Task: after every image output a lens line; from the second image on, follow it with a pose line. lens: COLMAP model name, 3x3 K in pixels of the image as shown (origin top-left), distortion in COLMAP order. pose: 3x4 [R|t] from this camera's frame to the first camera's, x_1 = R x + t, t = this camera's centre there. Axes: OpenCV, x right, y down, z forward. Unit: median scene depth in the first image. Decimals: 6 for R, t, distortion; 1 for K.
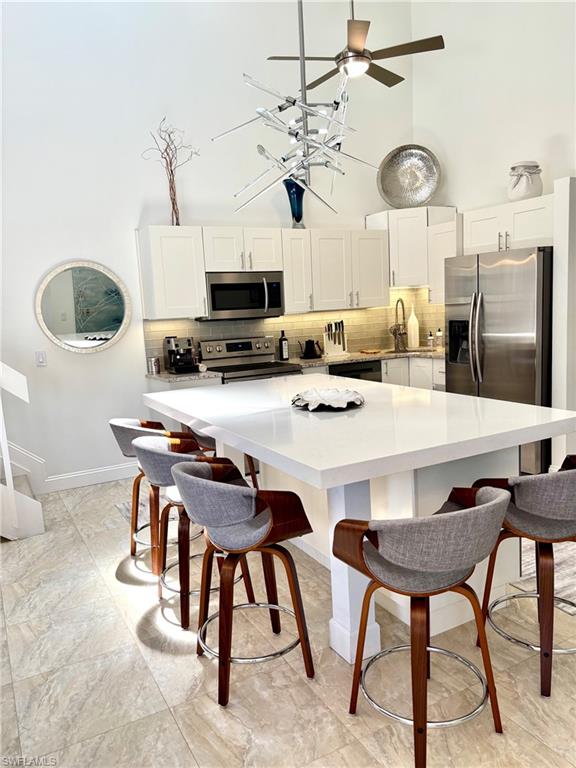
lens RADIAL K [[578.7, 0, 288.5], [0, 578.7, 386.8], [0, 0, 1]] dist [0.038456, -0.035252]
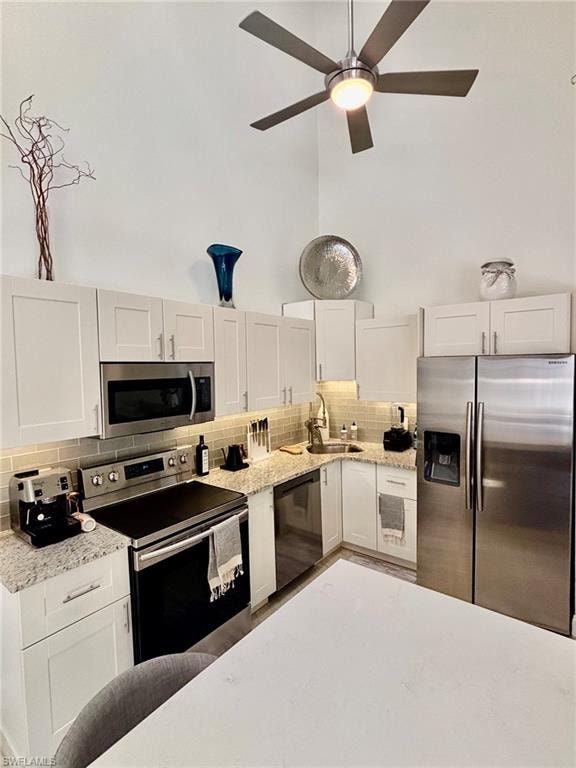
lens RADIAL K [[372.4, 0, 290.9], [0, 372.4, 380.0], [0, 0, 1]] dist [0.004634, -0.002509]
pose [[0.916266, 0.017306, 0.400197, -0.108568], [0.029010, 0.993576, -0.109387, -0.122515], [-0.399519, 0.111837, 0.909877, 0.534138]]
